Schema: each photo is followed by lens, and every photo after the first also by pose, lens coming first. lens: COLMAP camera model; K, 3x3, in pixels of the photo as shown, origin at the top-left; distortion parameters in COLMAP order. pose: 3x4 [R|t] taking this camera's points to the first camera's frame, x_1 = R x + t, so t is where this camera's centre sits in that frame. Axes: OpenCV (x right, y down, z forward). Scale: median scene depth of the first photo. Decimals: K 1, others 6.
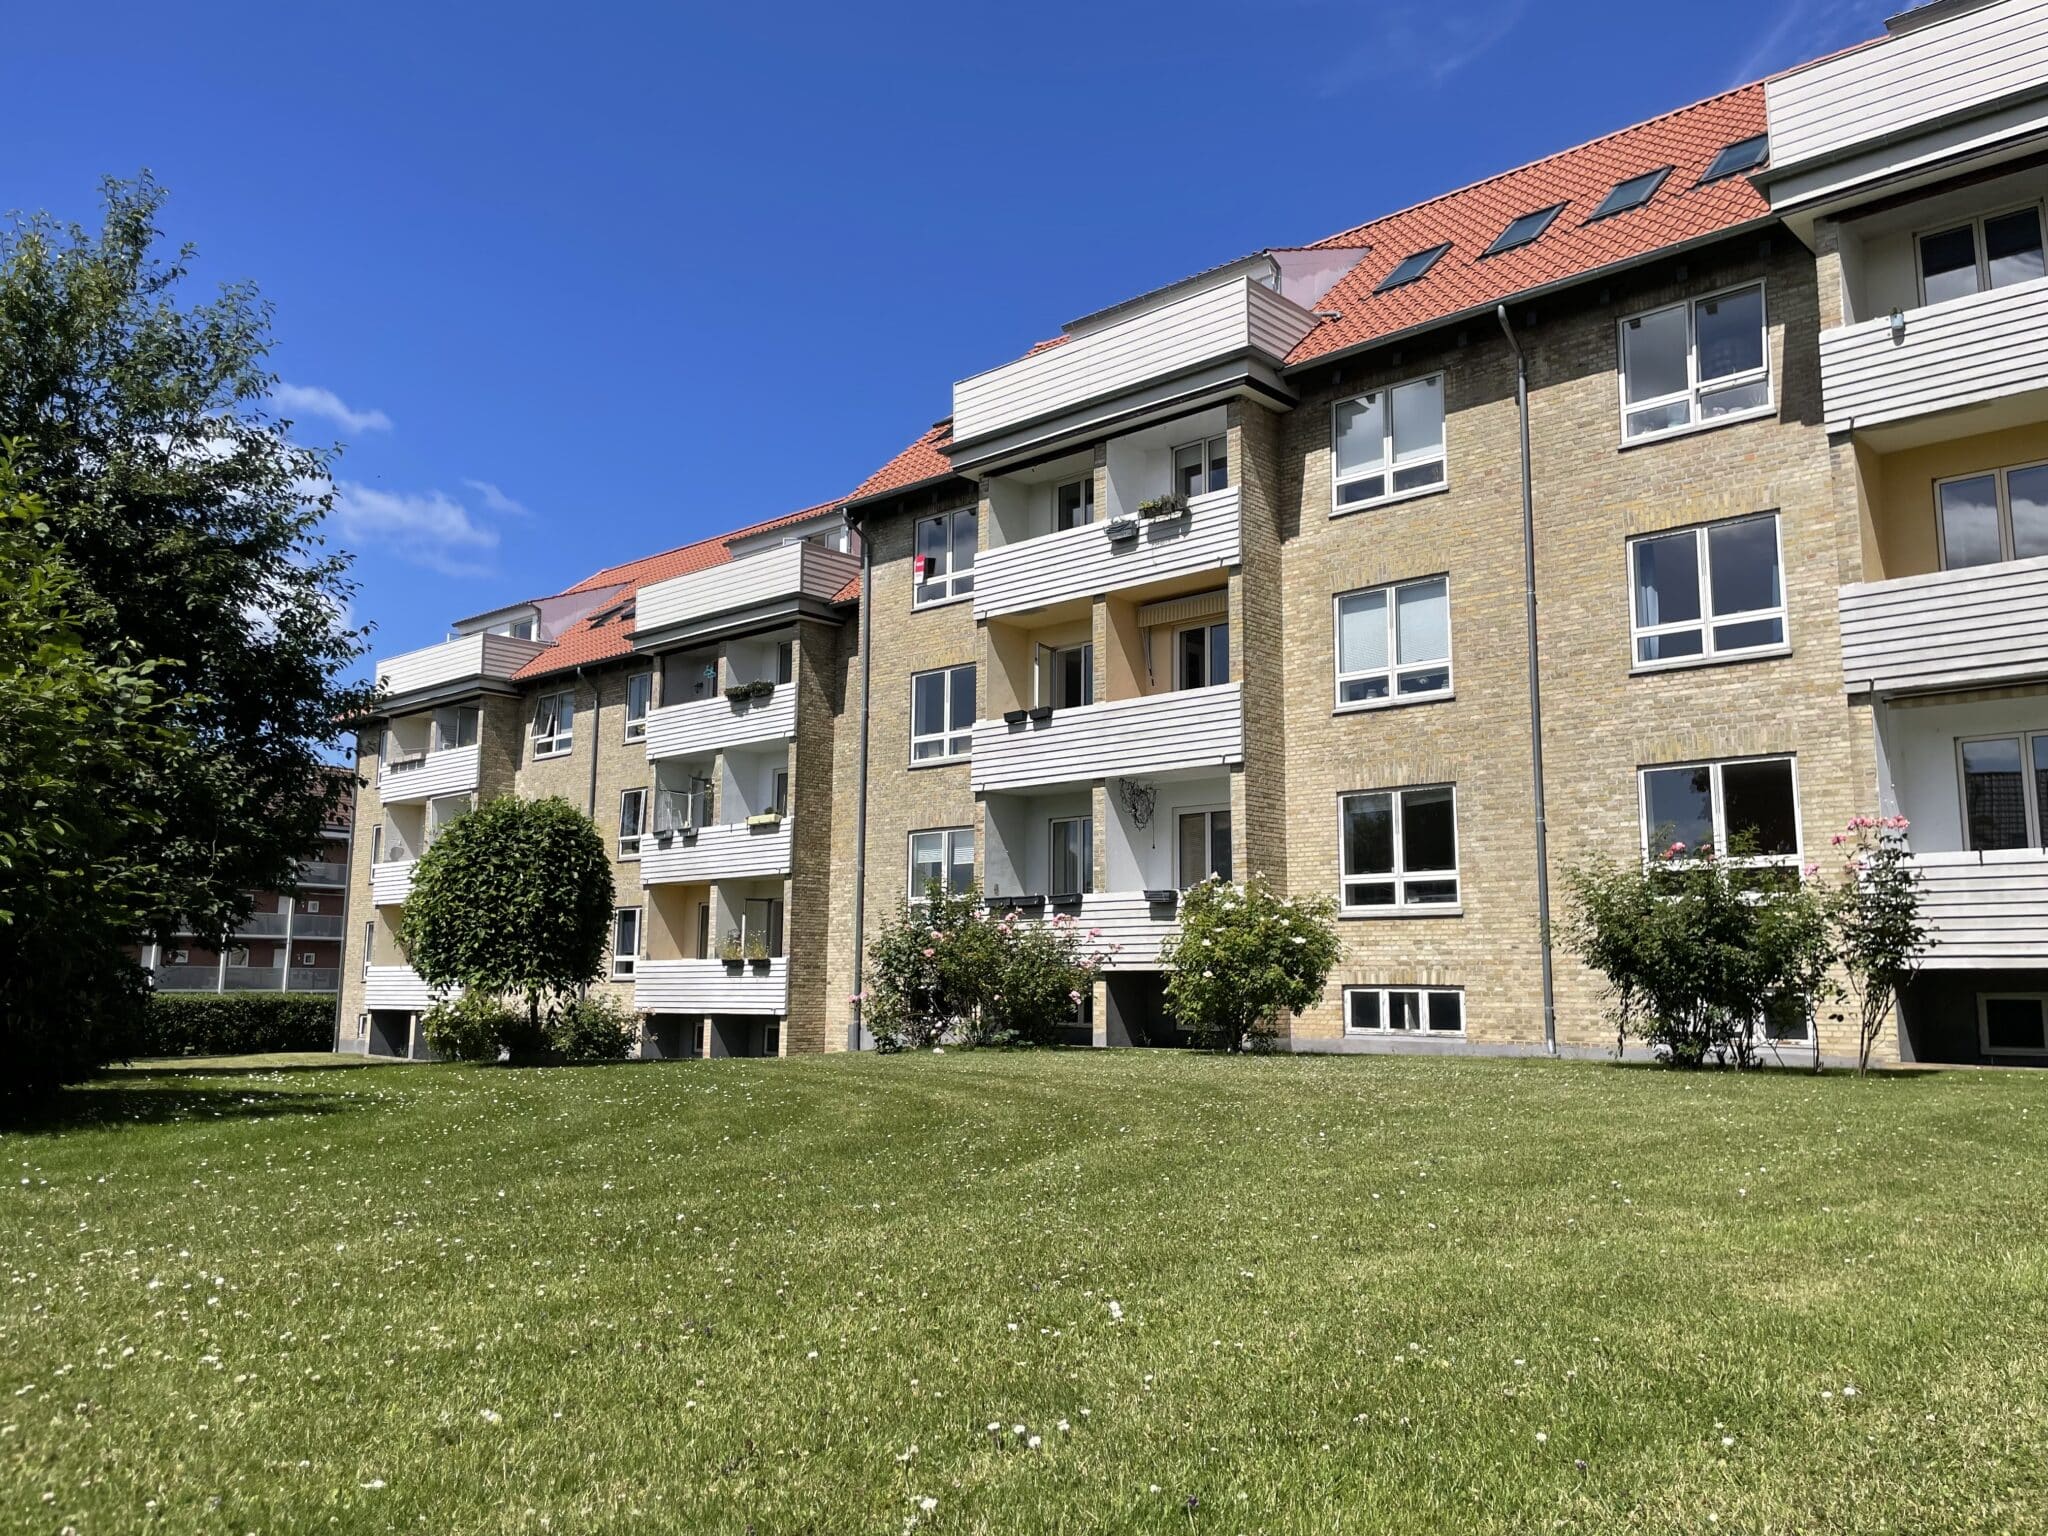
lens RADIAL K [[1555.1, 0, 1018.0], [0, 1555.1, 772.0], [0, 0, 1]] dist [0.090752, -0.118479]
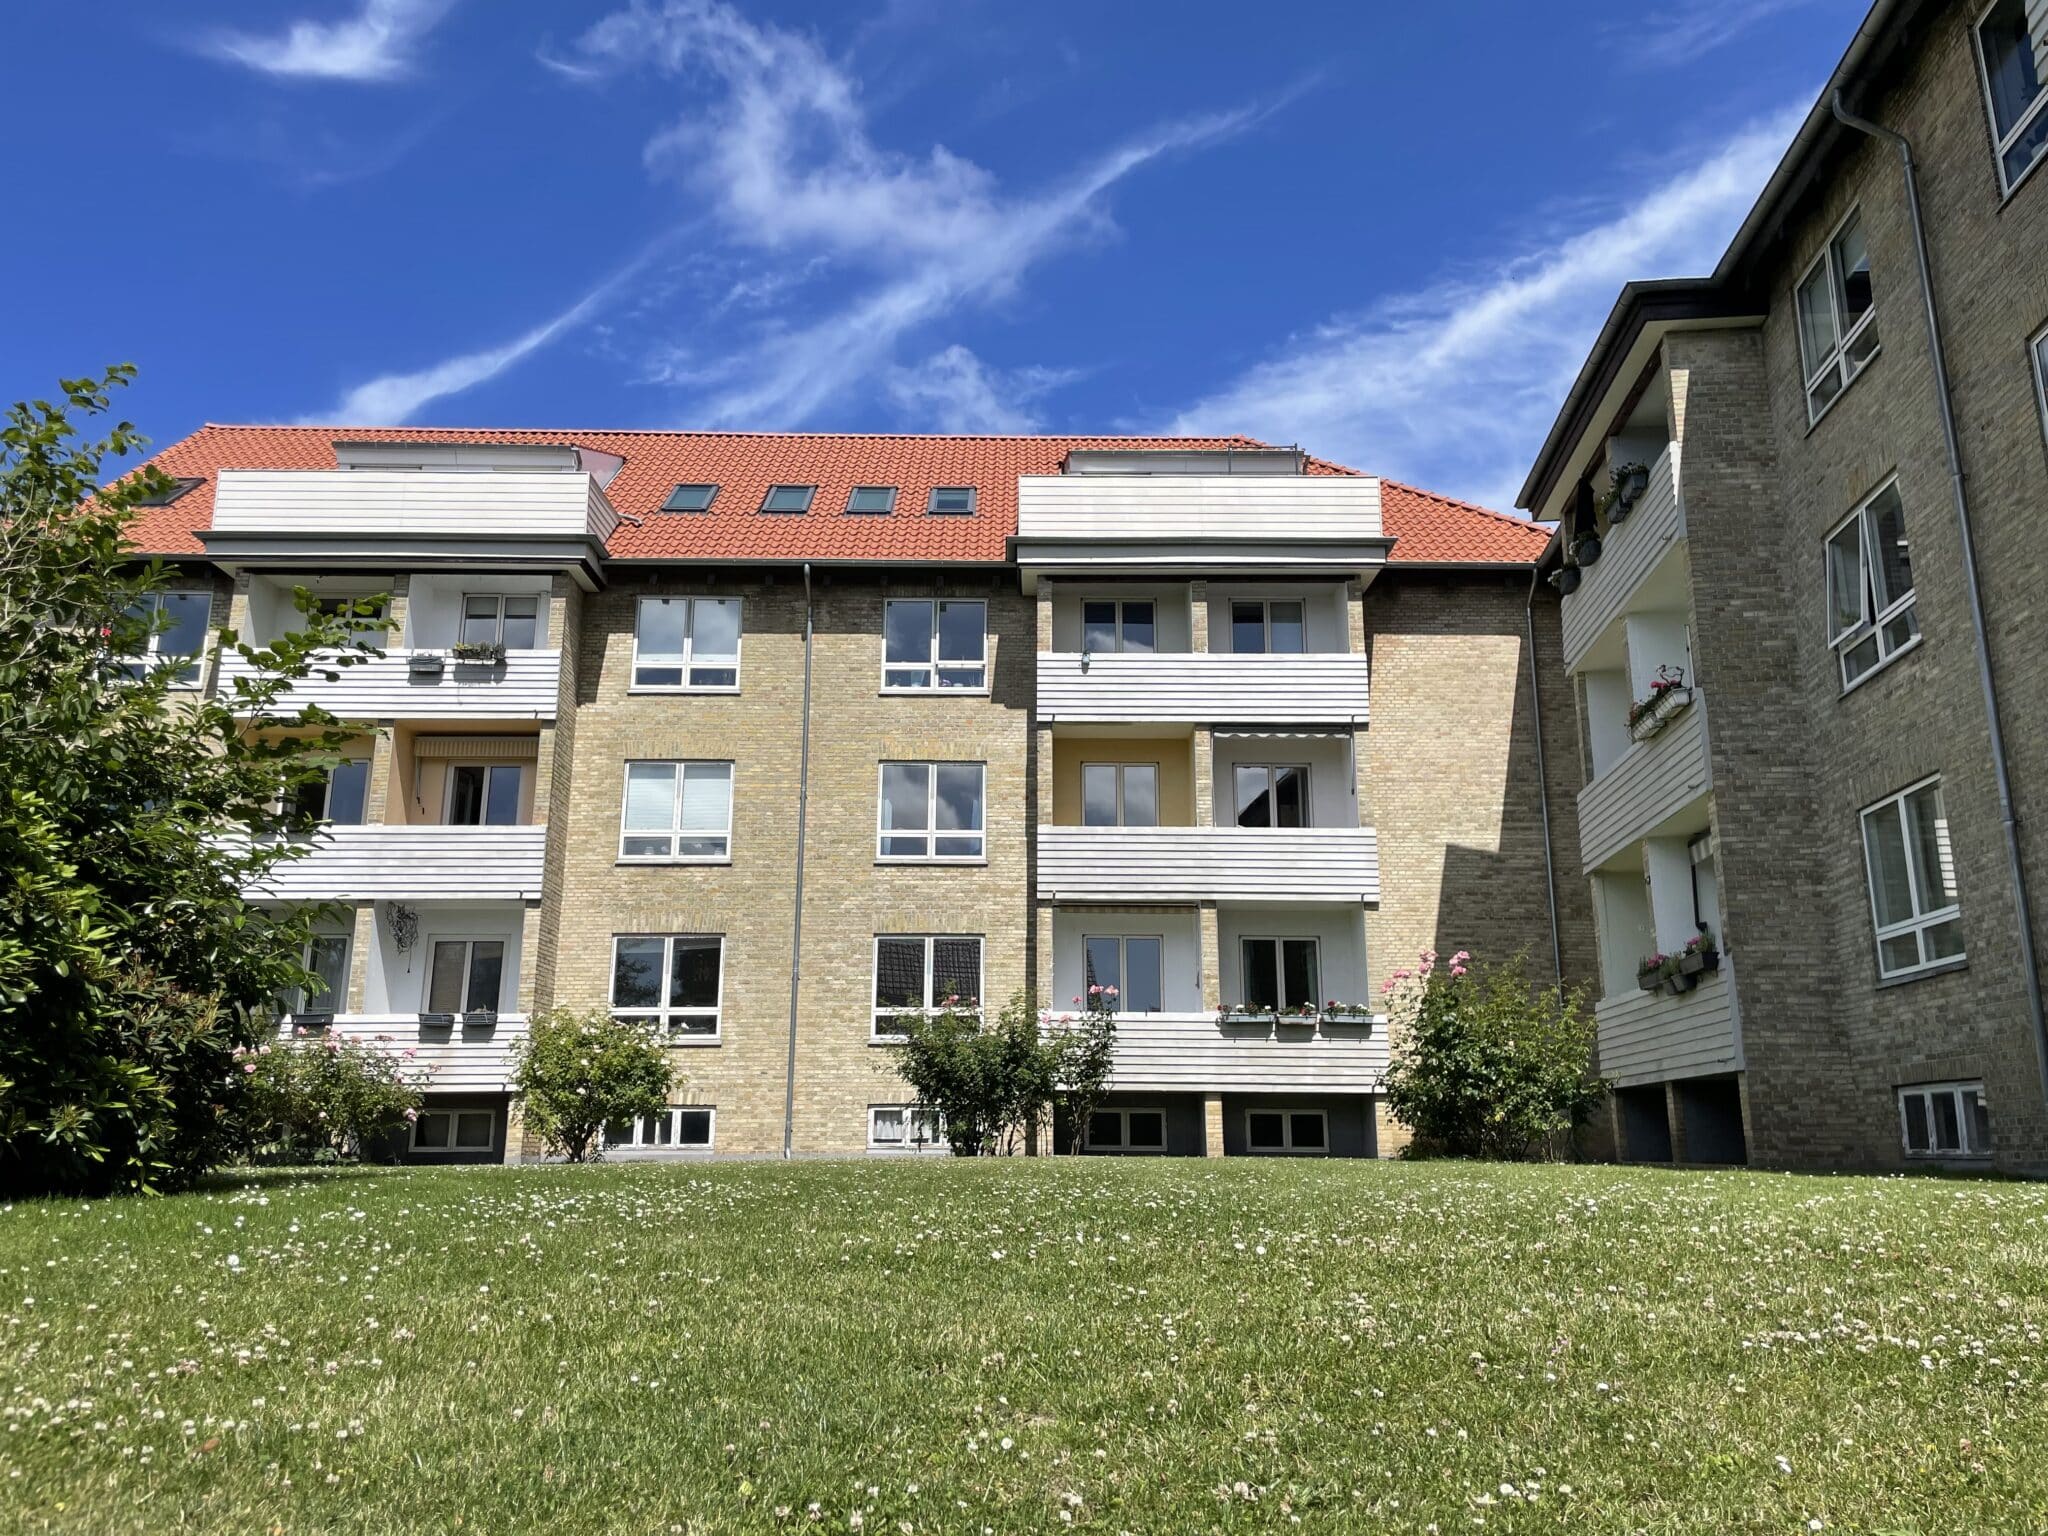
lens RADIAL K [[1555.1, 0, 1018.0], [0, 1555.1, 772.0], [0, 0, 1]] dist [0.090752, -0.118479]
pose [[0.726437, 0.151584, 0.670307, -0.371490], [-0.090910, 0.987995, -0.124904, 0.012741], [-0.681194, 0.029797, 0.731496, -0.037676]]
